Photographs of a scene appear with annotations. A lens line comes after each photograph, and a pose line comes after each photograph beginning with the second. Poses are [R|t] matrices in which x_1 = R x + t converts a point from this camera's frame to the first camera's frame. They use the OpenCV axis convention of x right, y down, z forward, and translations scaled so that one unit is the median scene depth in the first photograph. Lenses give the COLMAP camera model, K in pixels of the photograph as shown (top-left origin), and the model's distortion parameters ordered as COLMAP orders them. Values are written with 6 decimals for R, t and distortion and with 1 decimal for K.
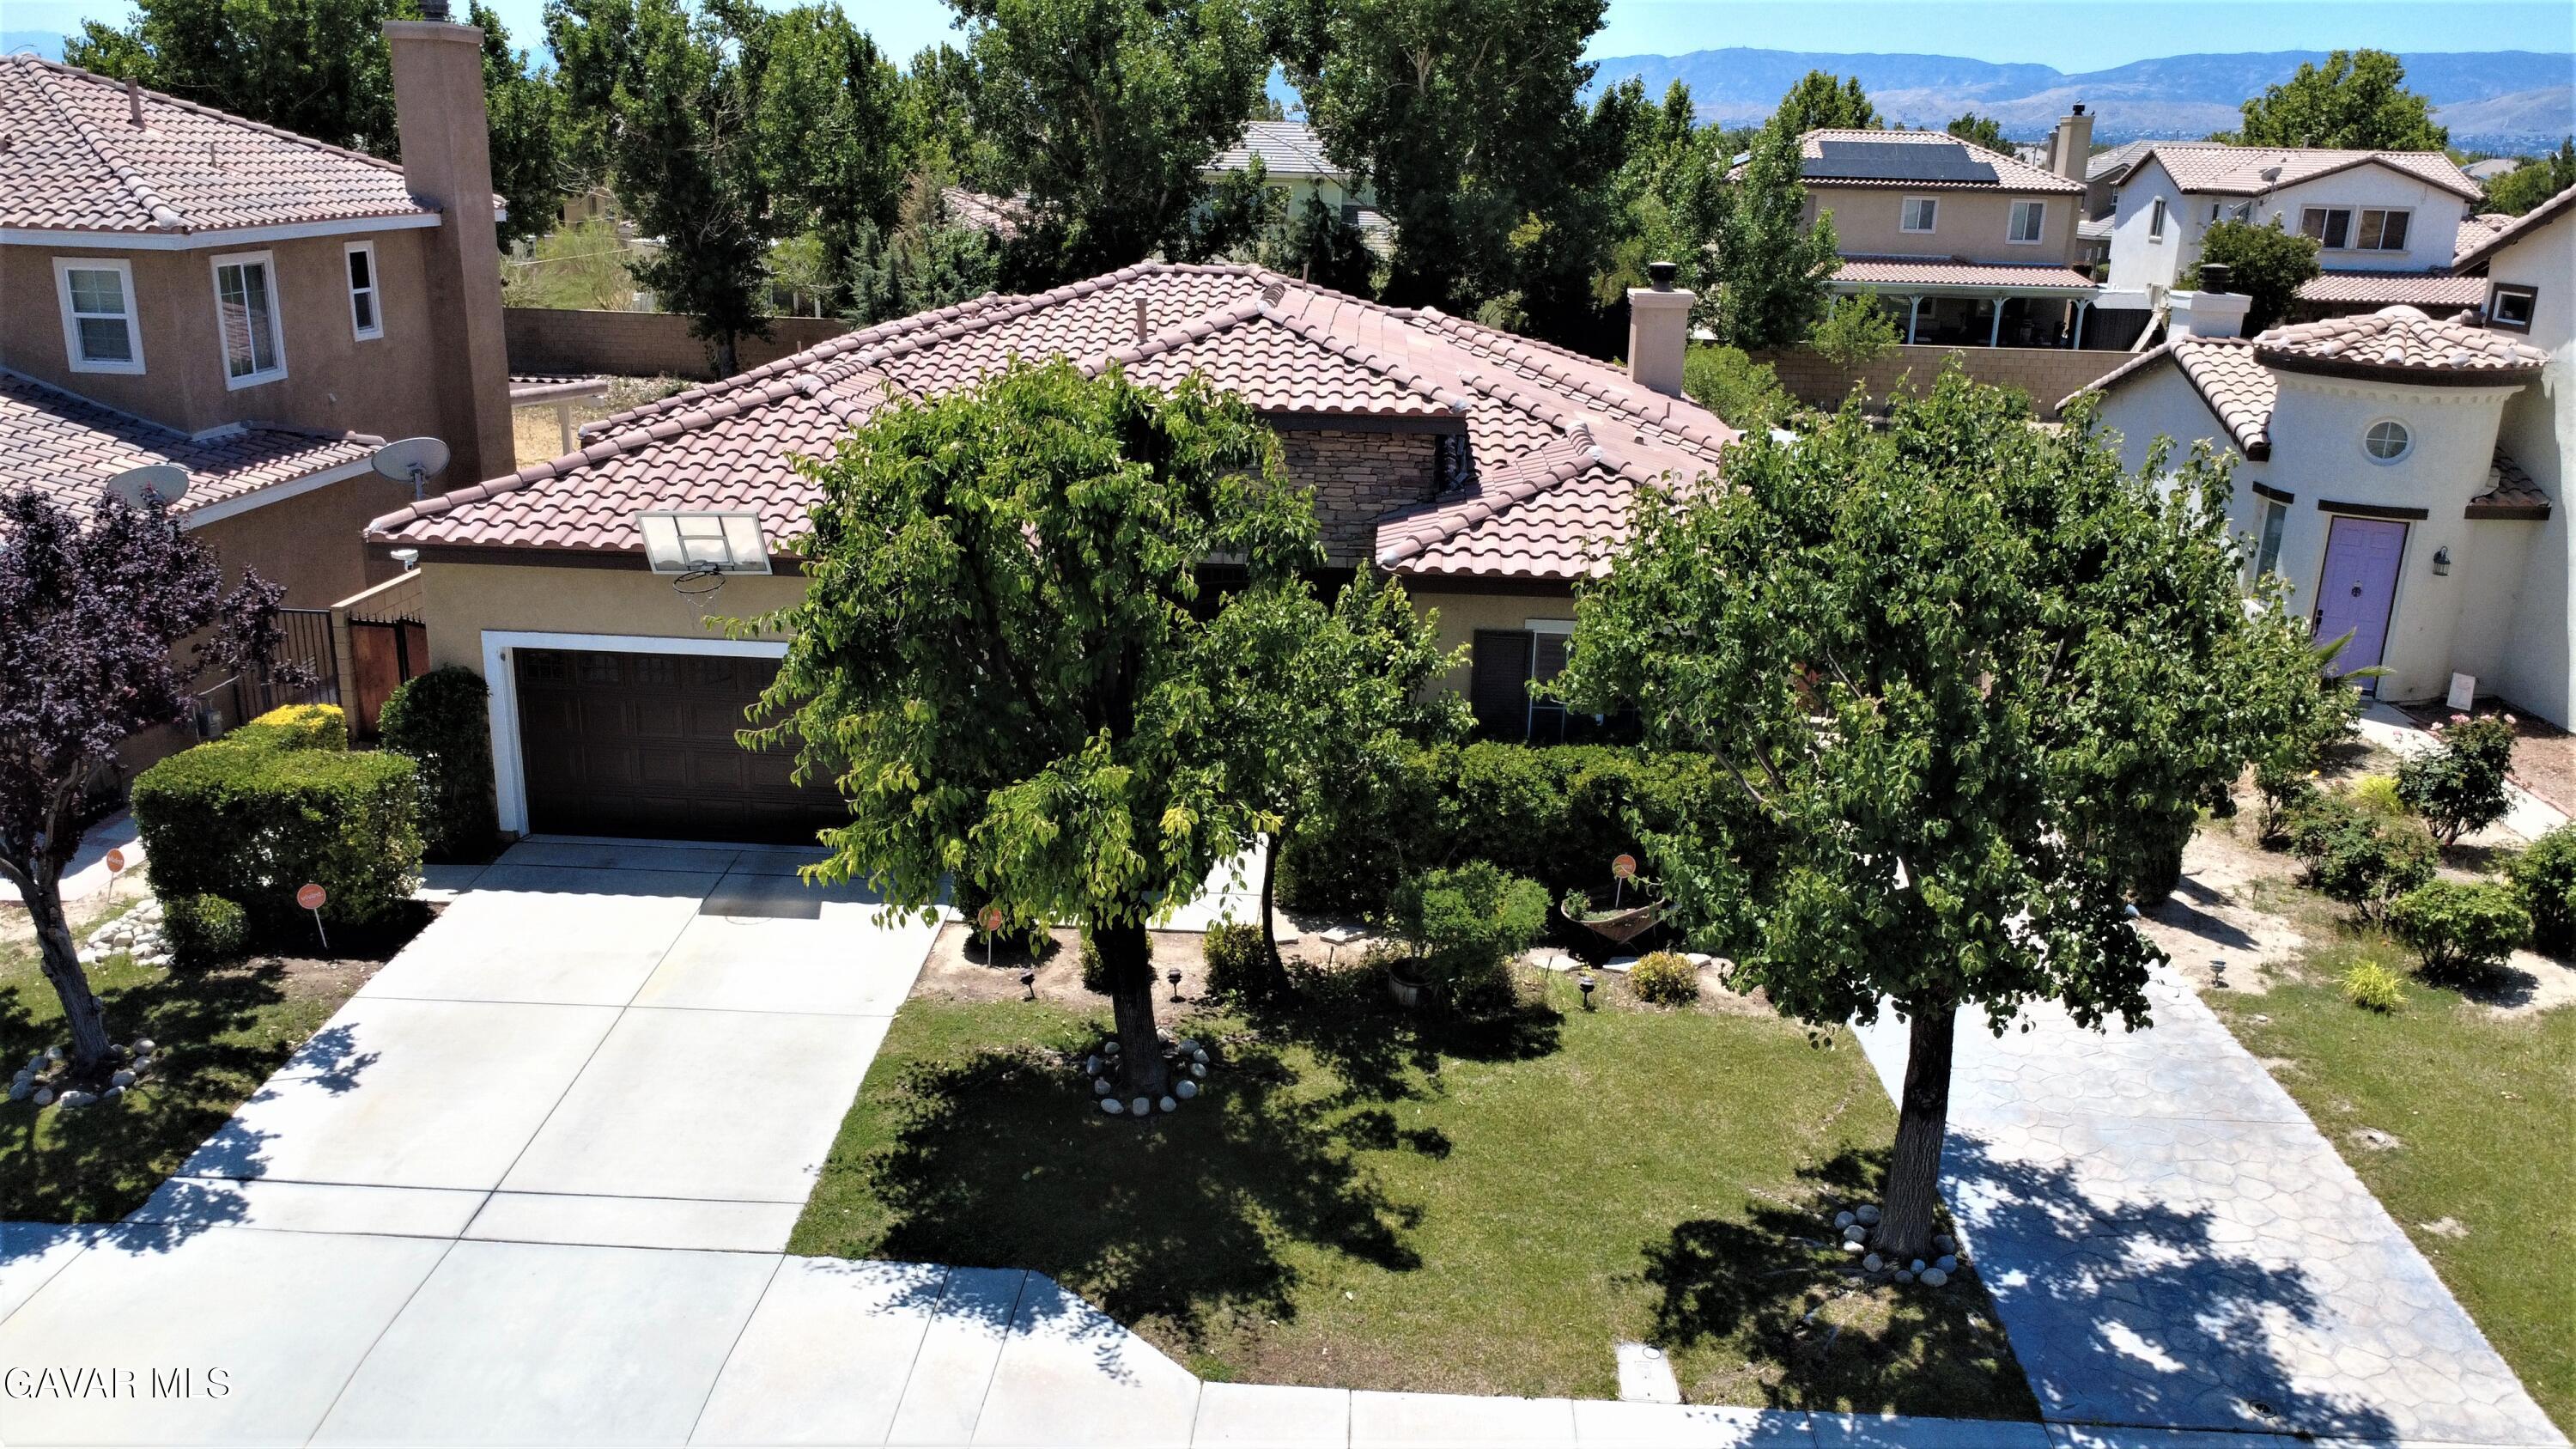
lens RADIAL K [[1925.8, 0, 1293.0], [0, 1925.8, 723.7], [0, 0, 1]] dist [0.007534, -0.002071]
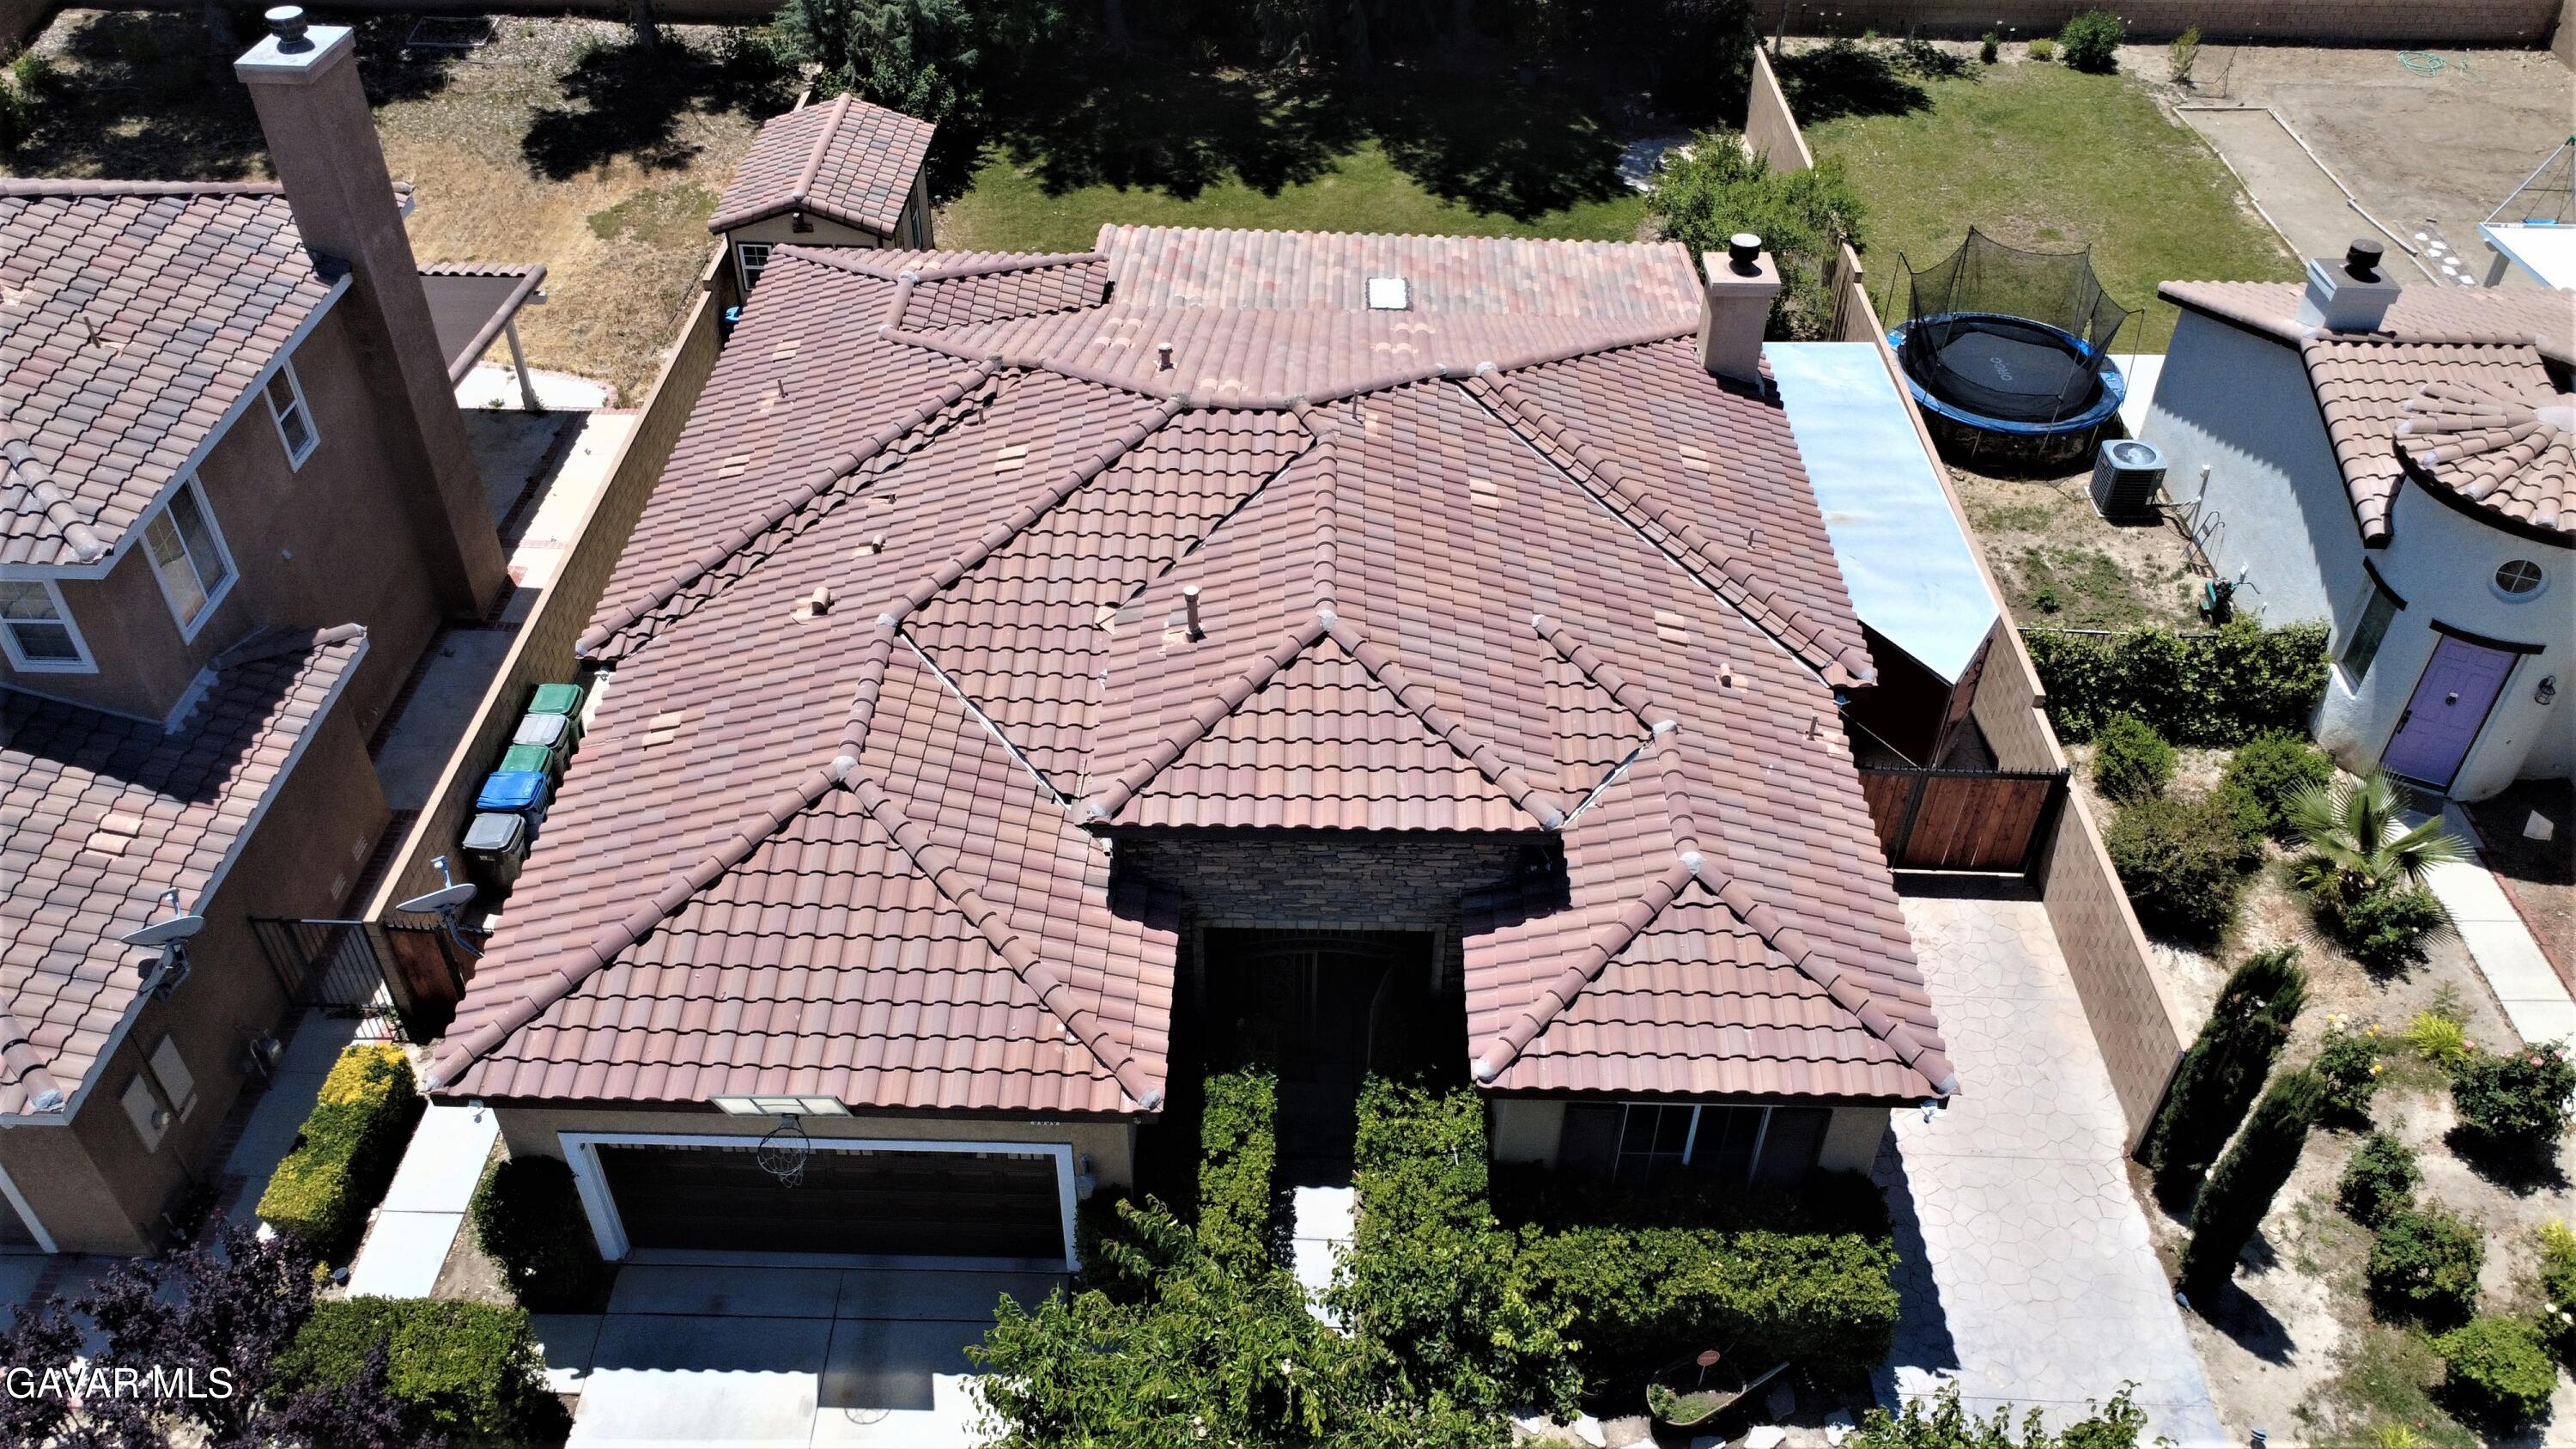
lens RADIAL K [[1925.8, 0, 1293.0], [0, 1925.8, 723.7], [0, 0, 1]] dist [0.007534, -0.002071]
pose [[0.999477, -0.029985, 0.012086, -0.038929], [0.022842, 0.919528, 0.392359, -0.461347], [-0.022878, -0.391878, 0.919733, 0.126839]]
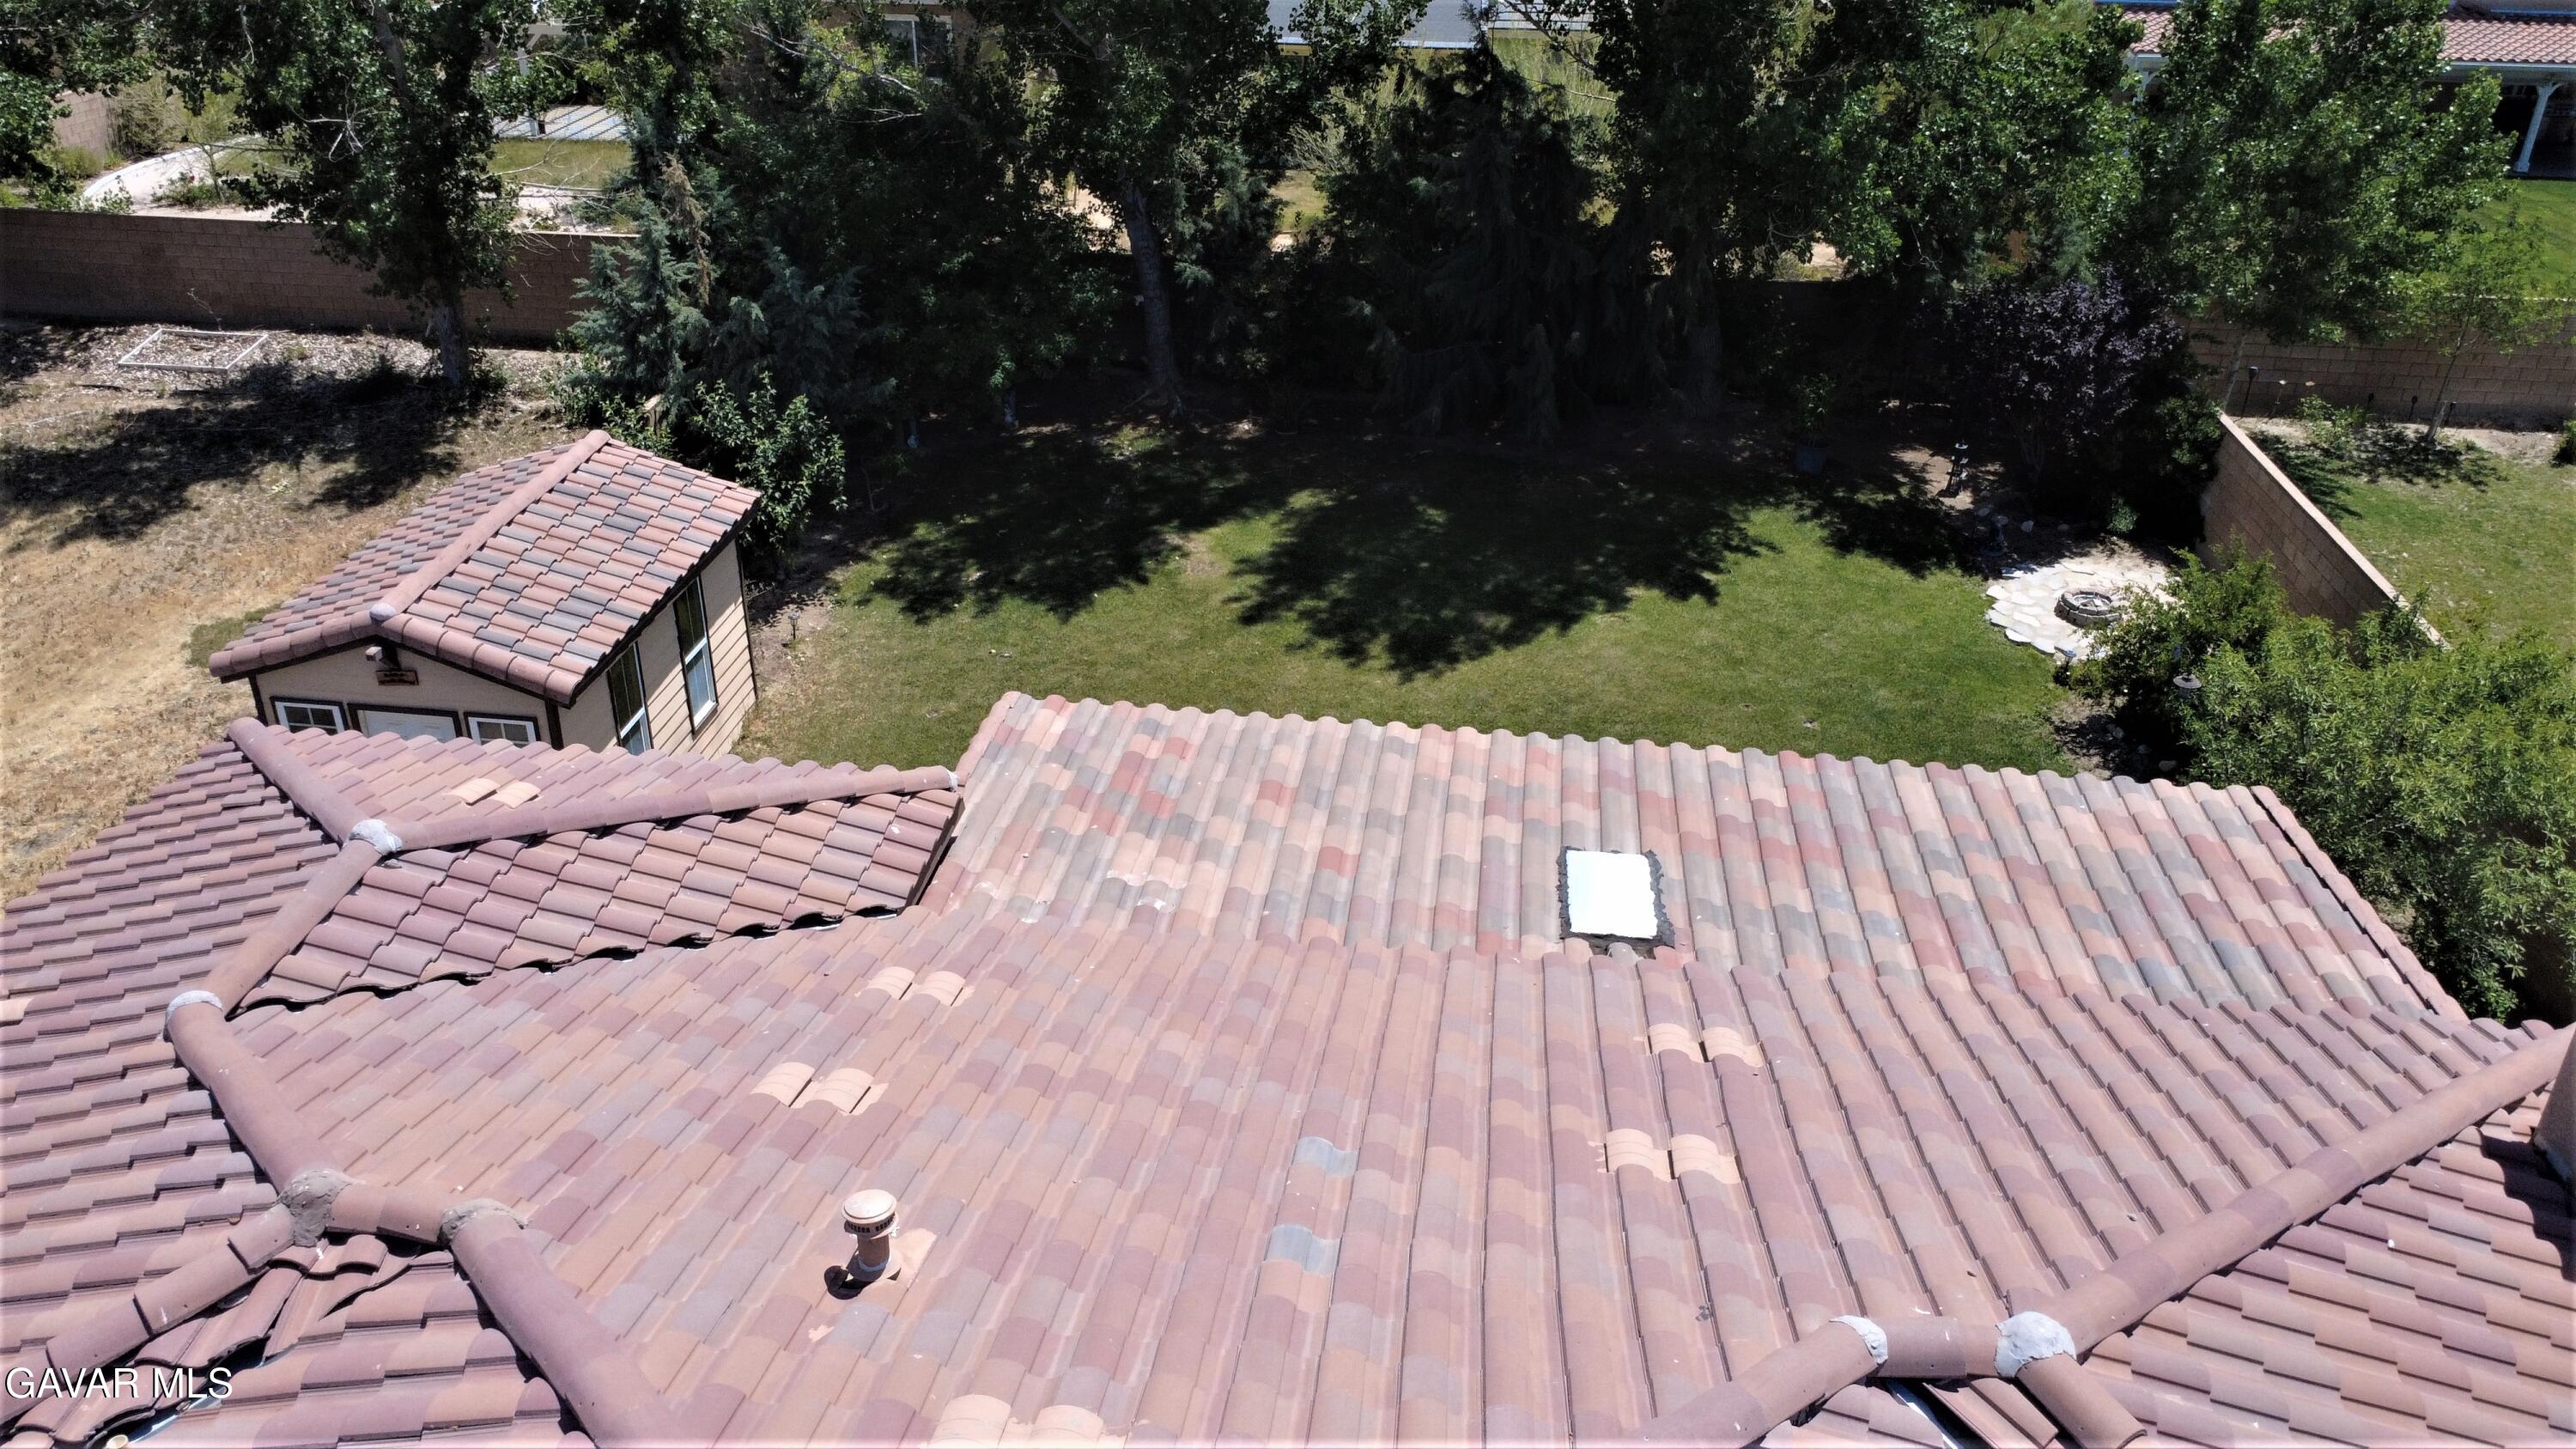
lens RADIAL K [[1925.8, 0, 1293.0], [0, 1925.8, 723.7], [0, 0, 1]] dist [0.007534, -0.002071]
pose [[0.998139, 0.015171, -0.059061, -0.010855], [-0.003284, 0.980526, 0.196363, -0.376174], [0.060890, -0.195804, 0.978751, 0.857426]]
